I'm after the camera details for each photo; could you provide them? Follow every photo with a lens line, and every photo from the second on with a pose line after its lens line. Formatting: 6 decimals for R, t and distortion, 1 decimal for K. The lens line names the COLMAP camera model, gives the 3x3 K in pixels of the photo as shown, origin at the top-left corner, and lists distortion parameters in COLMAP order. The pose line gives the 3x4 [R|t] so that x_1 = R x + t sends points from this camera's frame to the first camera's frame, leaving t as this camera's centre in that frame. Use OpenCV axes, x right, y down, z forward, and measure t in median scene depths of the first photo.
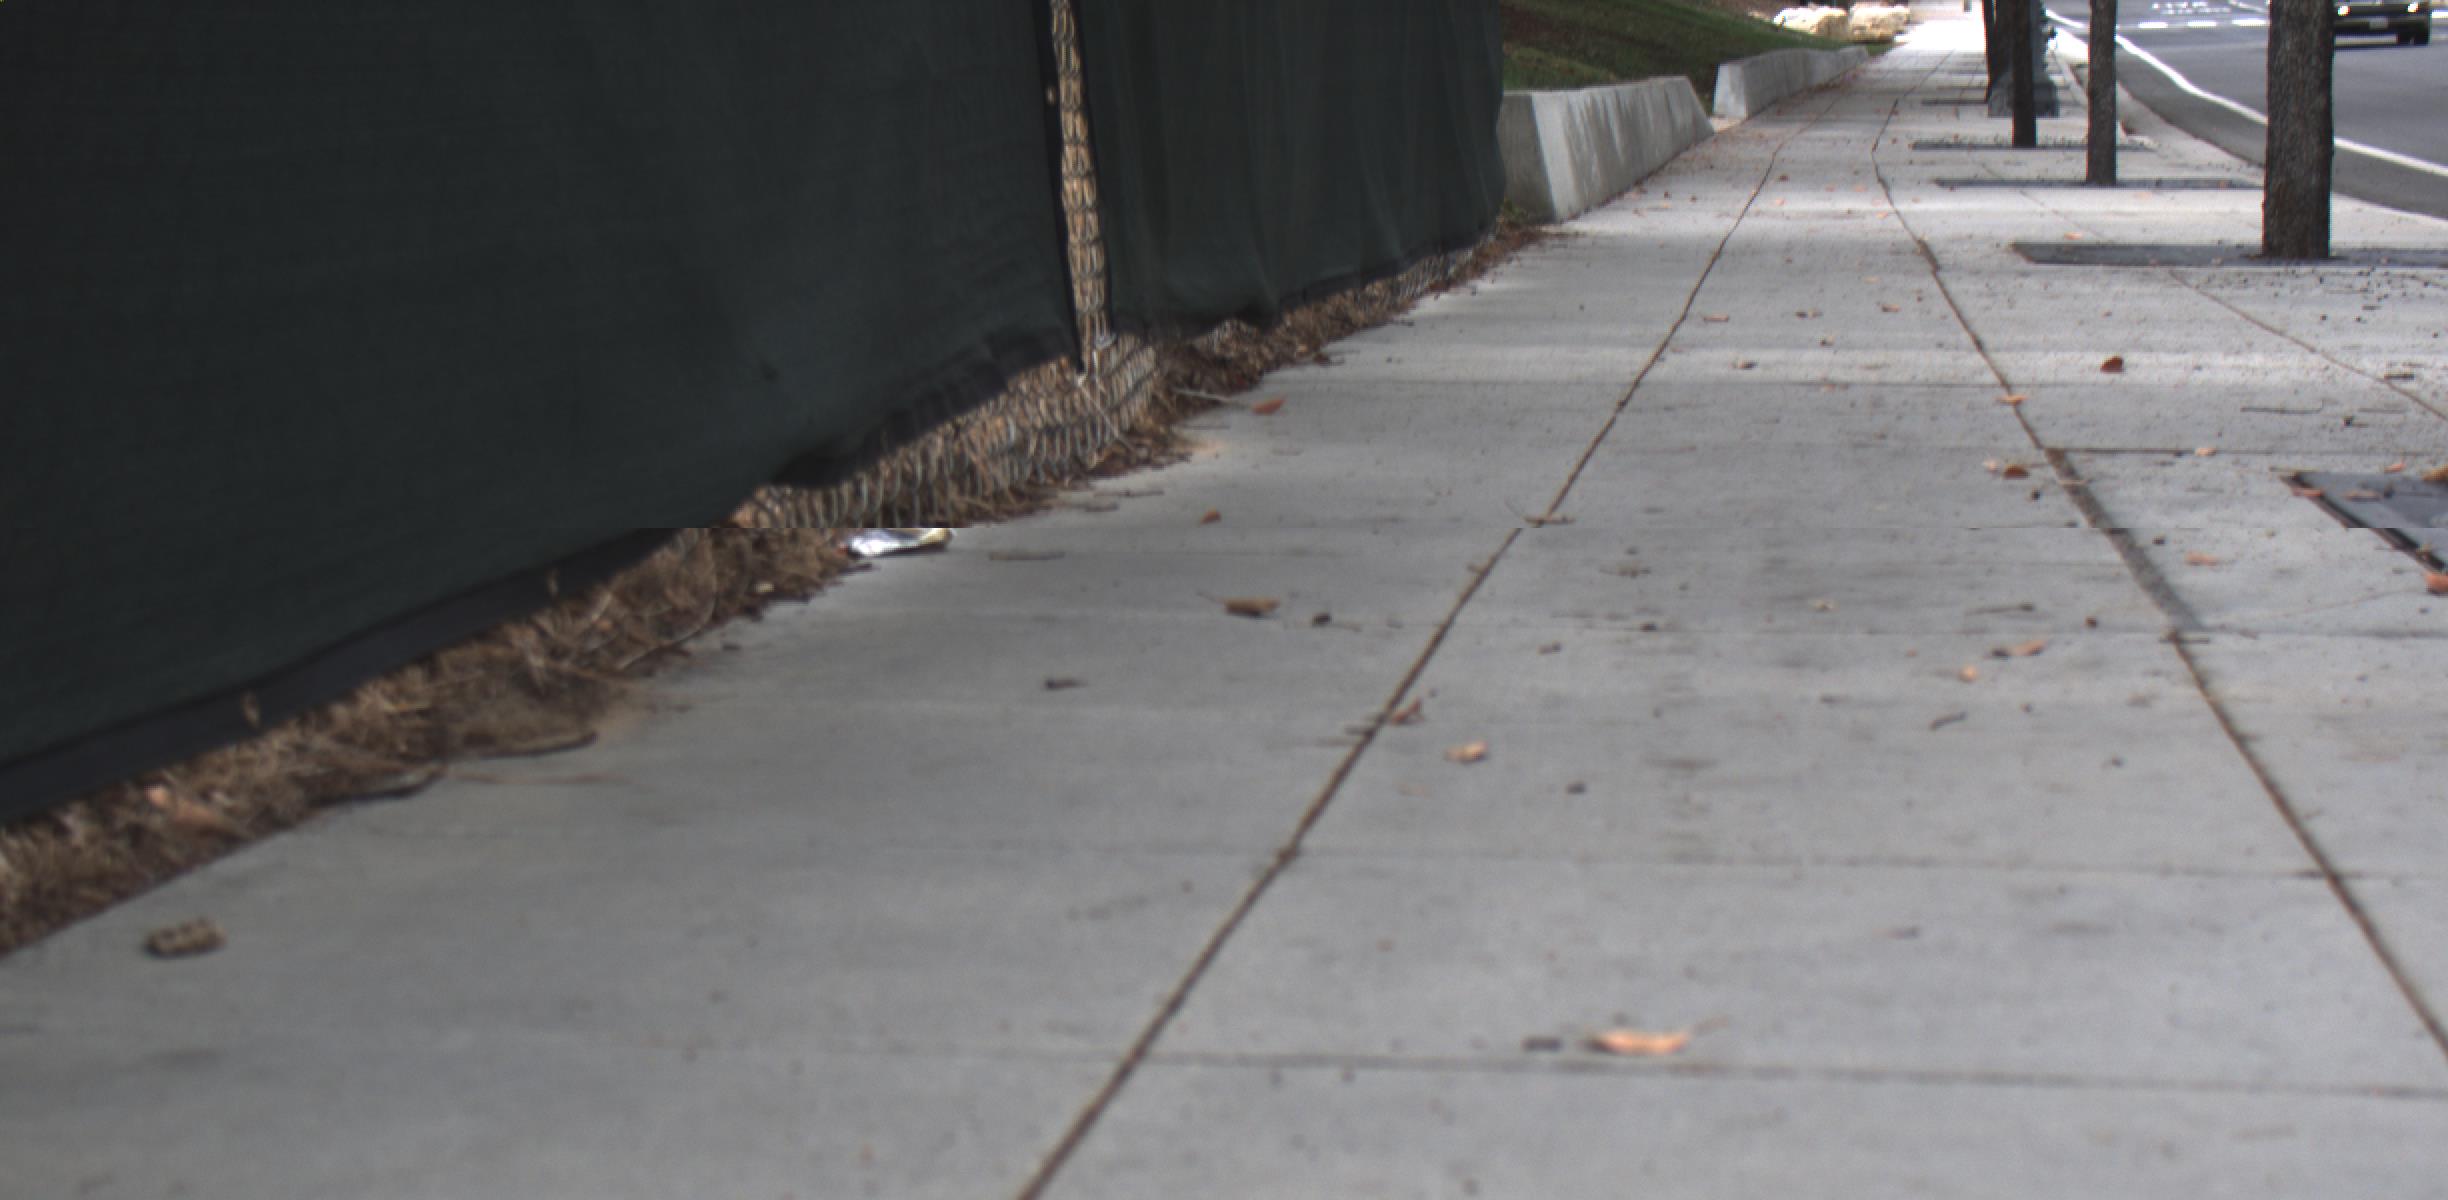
lens RADIAL K [[4613.8, 0, 1224.0], [0, 4613.8, 600.0], [0, 0, 1]] dist [-0.208923, 1.573130]
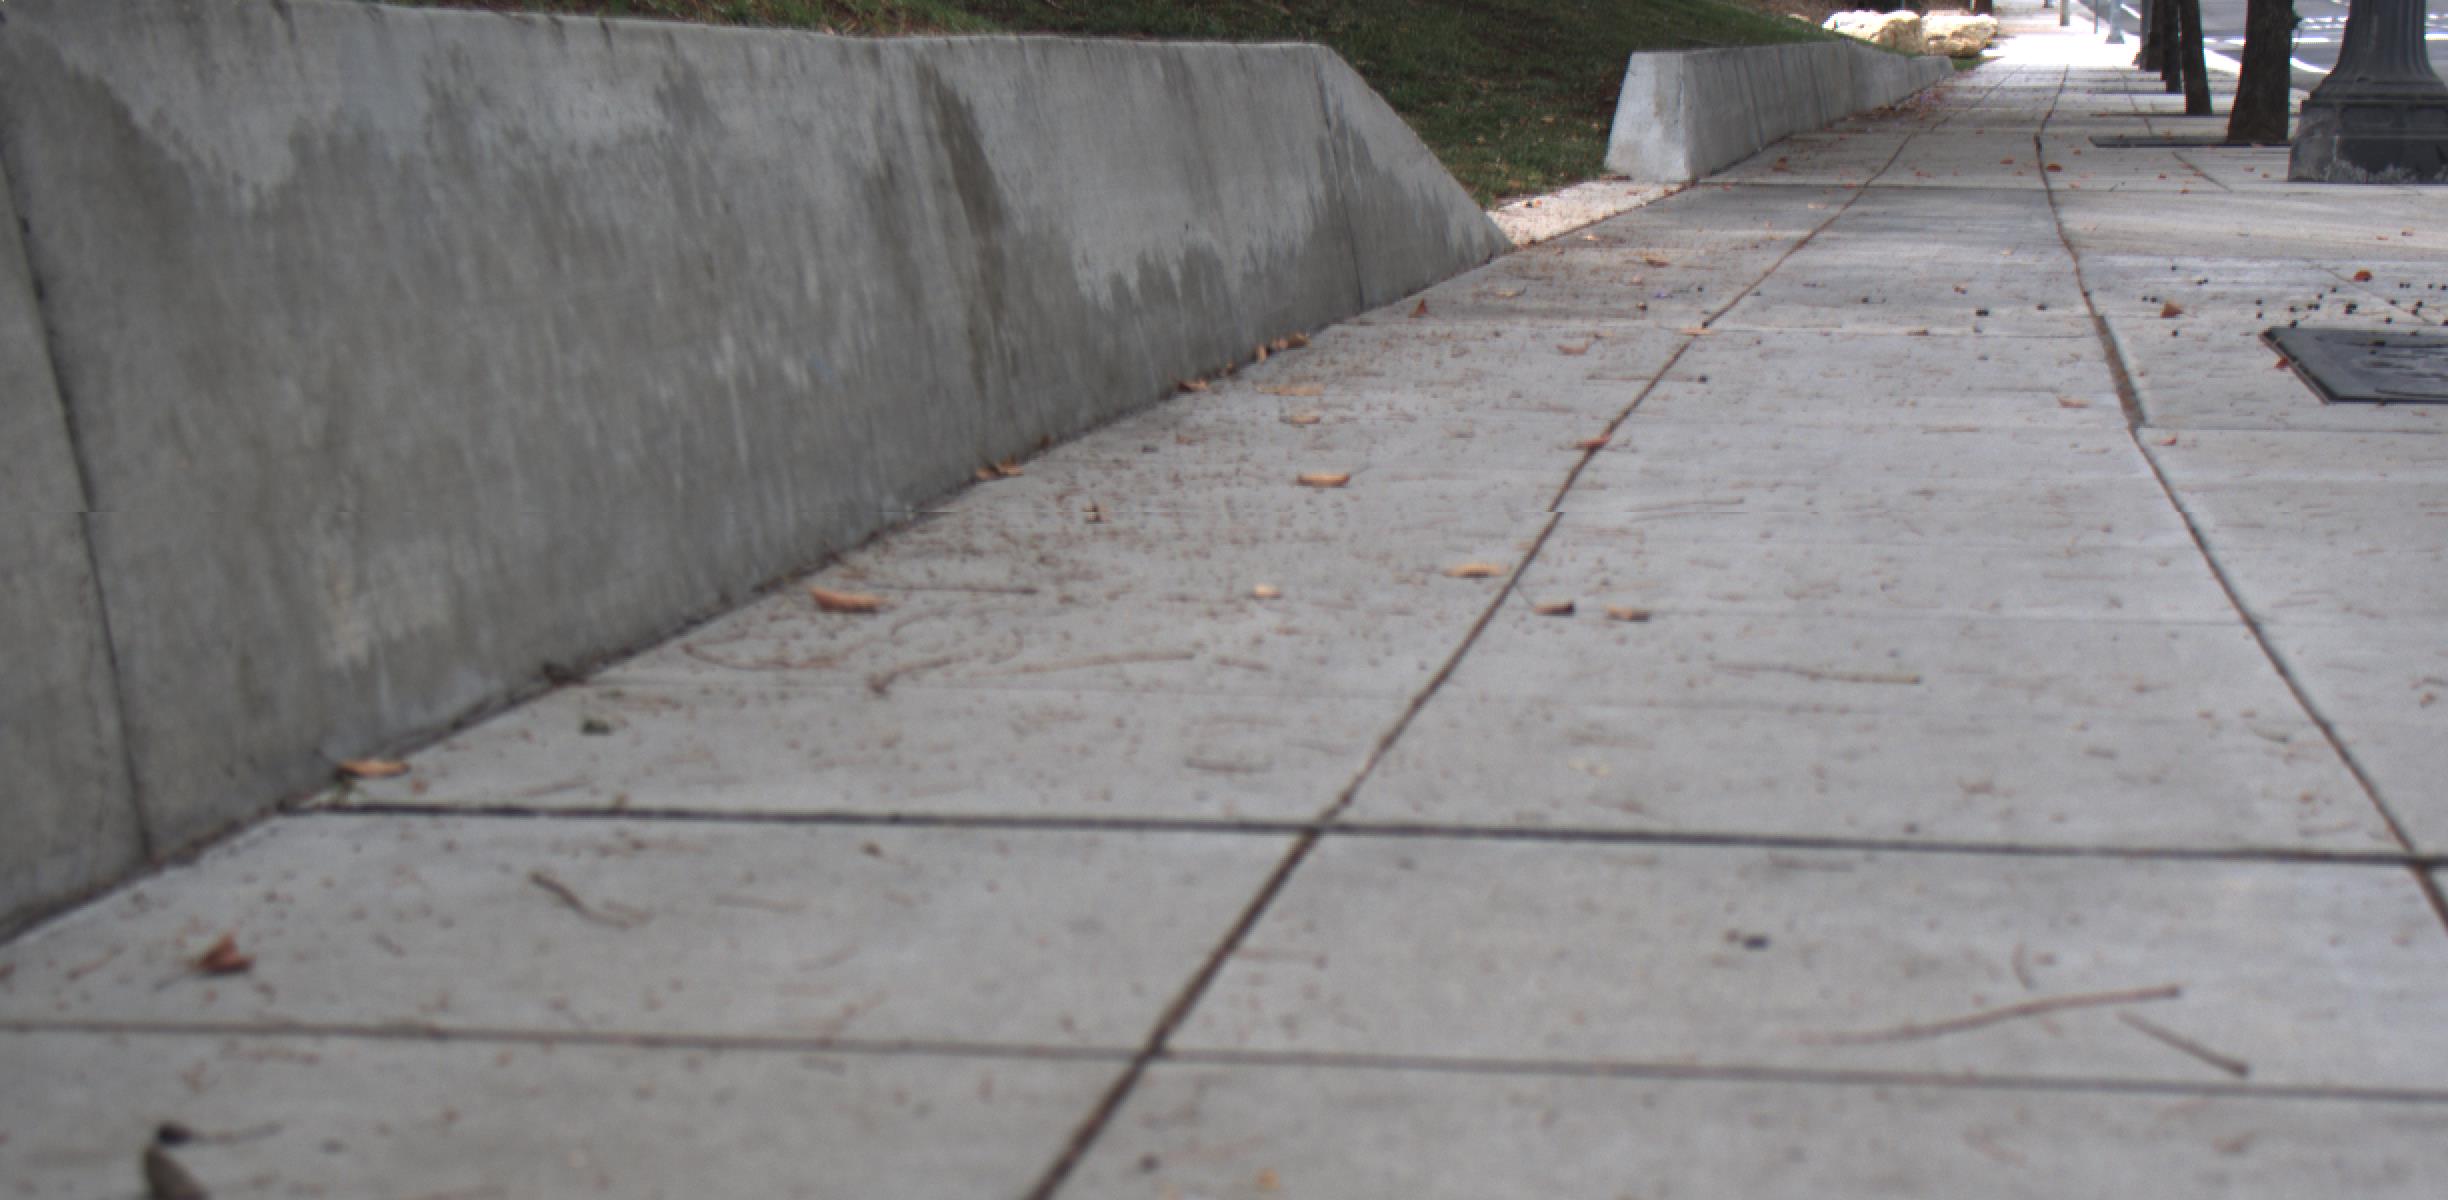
lens RADIAL K [[4613.8, 0, 1224.0], [0, 4613.8, 600.0], [0, 0, 1]] dist [-0.208923, 1.573130]
pose [[0.999878, 0.008351, -0.013175, 0.105302], [-0.008431, 0.999947, -0.005978, -0.087931], [0.013124, 0.006089, 0.999895, 0.802192]]
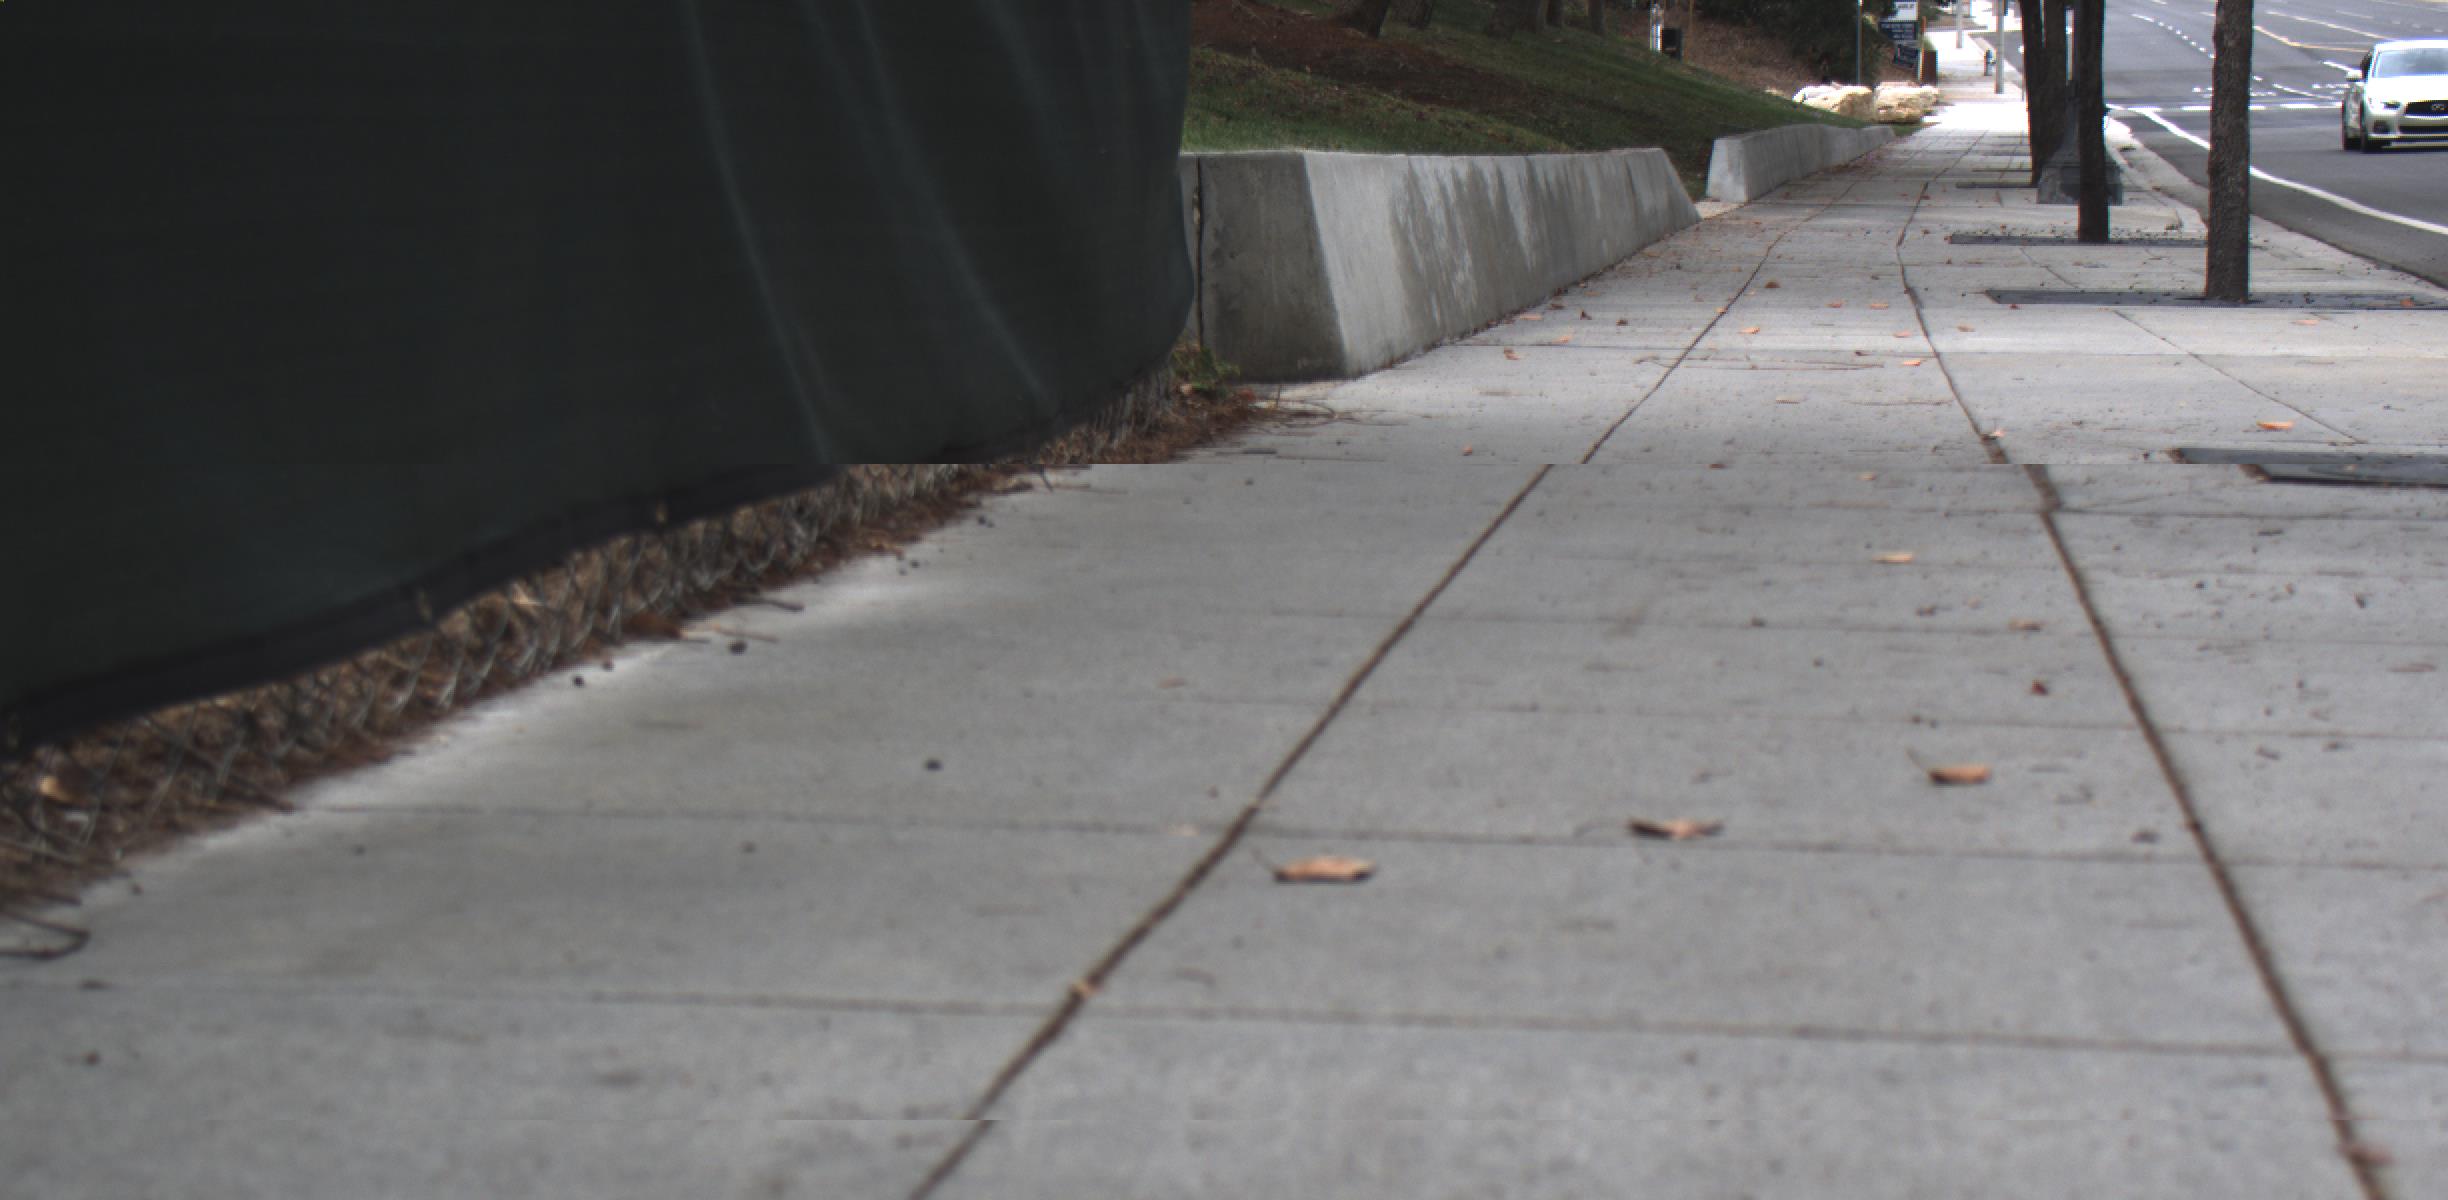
lens RADIAL K [[4613.8, 0, 1224.0], [0, 4613.8, 600.0], [0, 0, 1]] dist [-0.208923, 1.573130]
pose [[0.999940, 0.009740, -0.004966, 0.032403], [-0.009825, 0.999800, -0.017391, -0.023694], [0.004795, 0.017438, 0.999836, 0.228761]]
